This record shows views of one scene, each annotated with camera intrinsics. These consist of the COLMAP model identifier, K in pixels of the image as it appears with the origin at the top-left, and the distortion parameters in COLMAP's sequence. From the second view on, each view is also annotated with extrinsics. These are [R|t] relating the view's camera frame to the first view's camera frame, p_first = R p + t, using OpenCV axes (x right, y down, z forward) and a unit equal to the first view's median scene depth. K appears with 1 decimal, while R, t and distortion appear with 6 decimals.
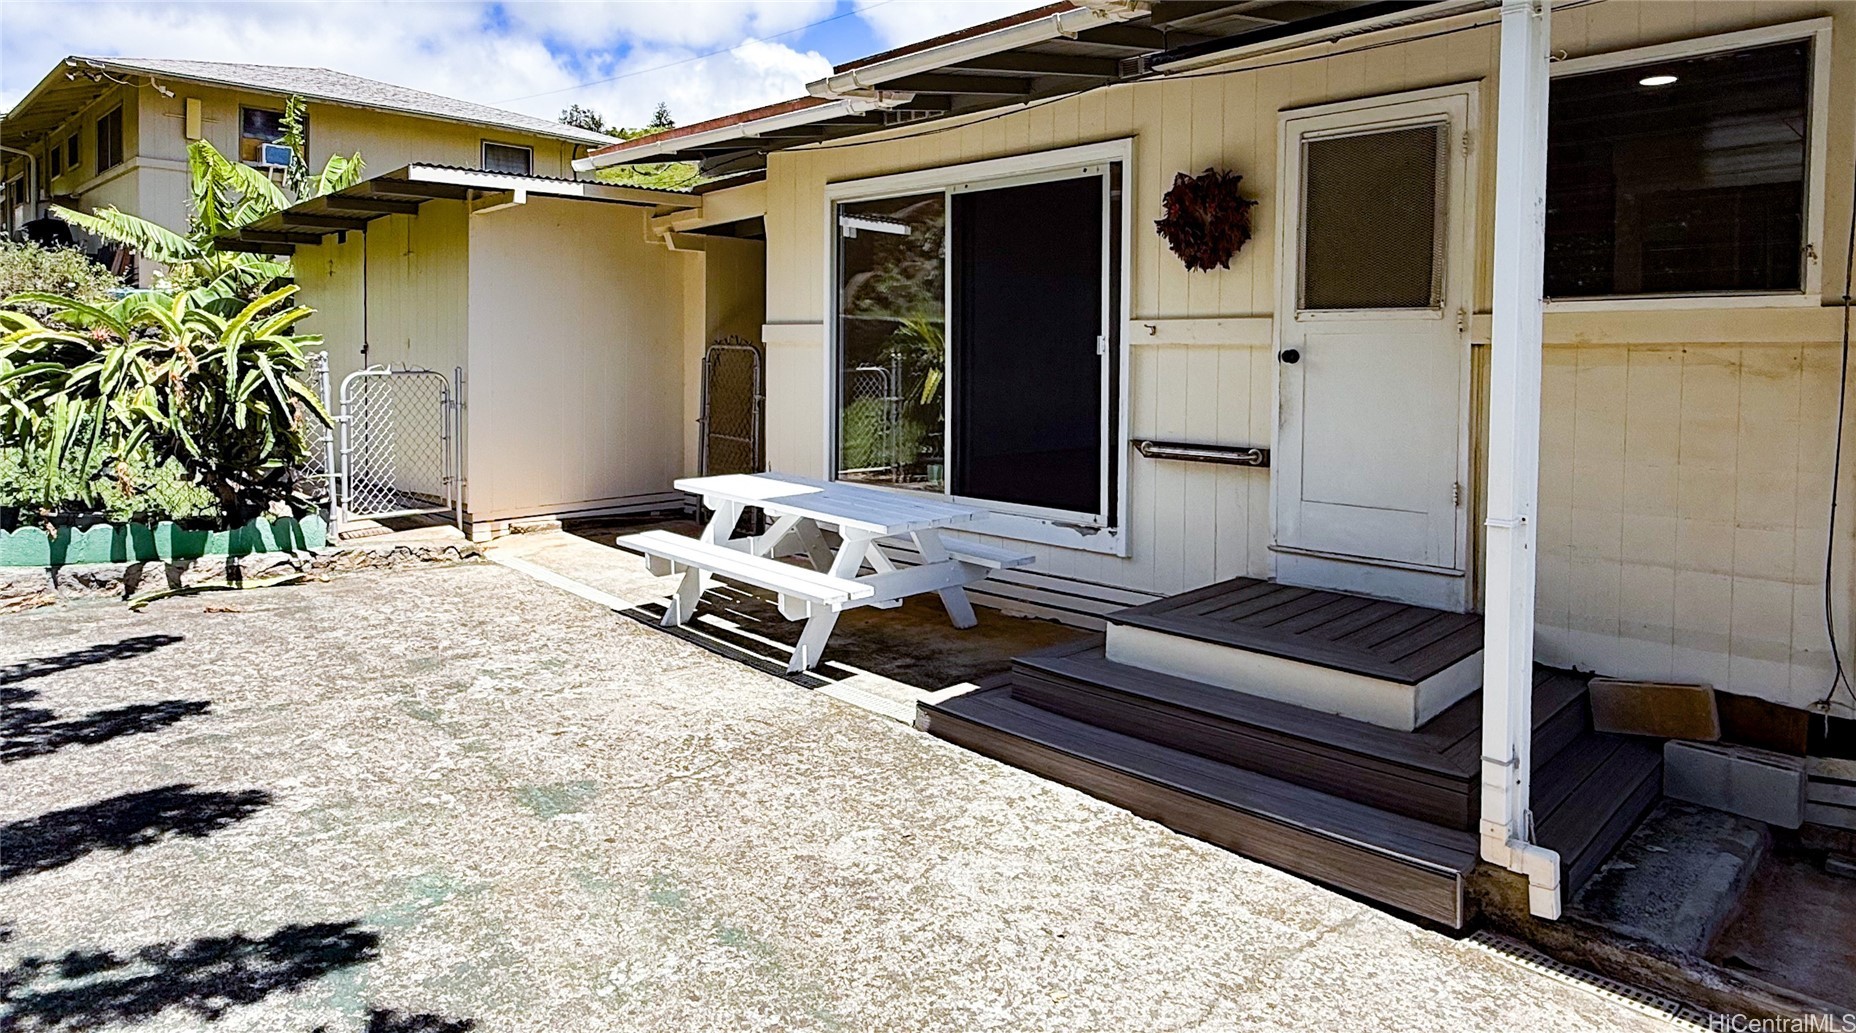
lens RADIAL K [[1101.0, 0, 928.0], [0, 1101.0, 451.9], [0, 0, 1]] dist [-0.001961, -0.000528]
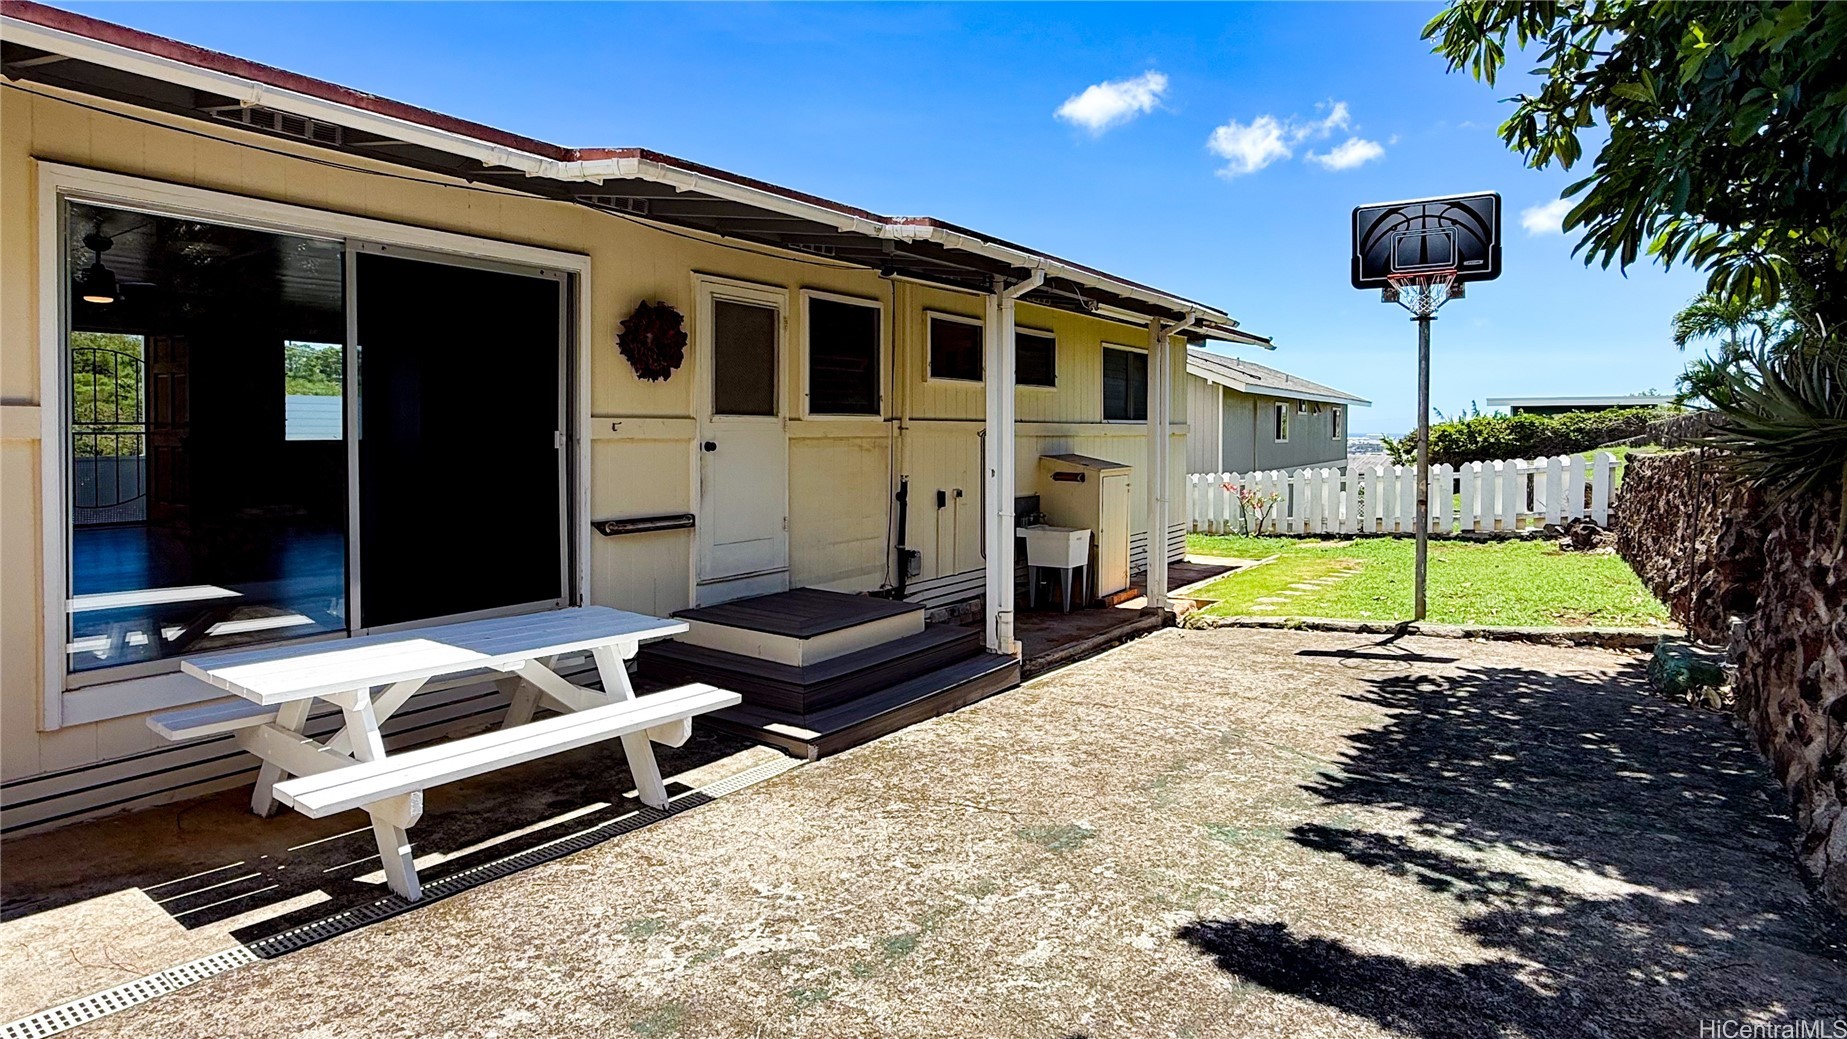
lens RADIAL K [[958.2, 0, 923.5], [0, 958.2, 519.5], [0, 0, 1]] dist [-0.001379, -0.050503]
pose [[-0.155359, -0.096892, 0.983095, -1.282080], [0.086844, 0.989986, 0.111295, -0.146218], [-0.984033, 0.102667, -0.145388, 1.247975]]
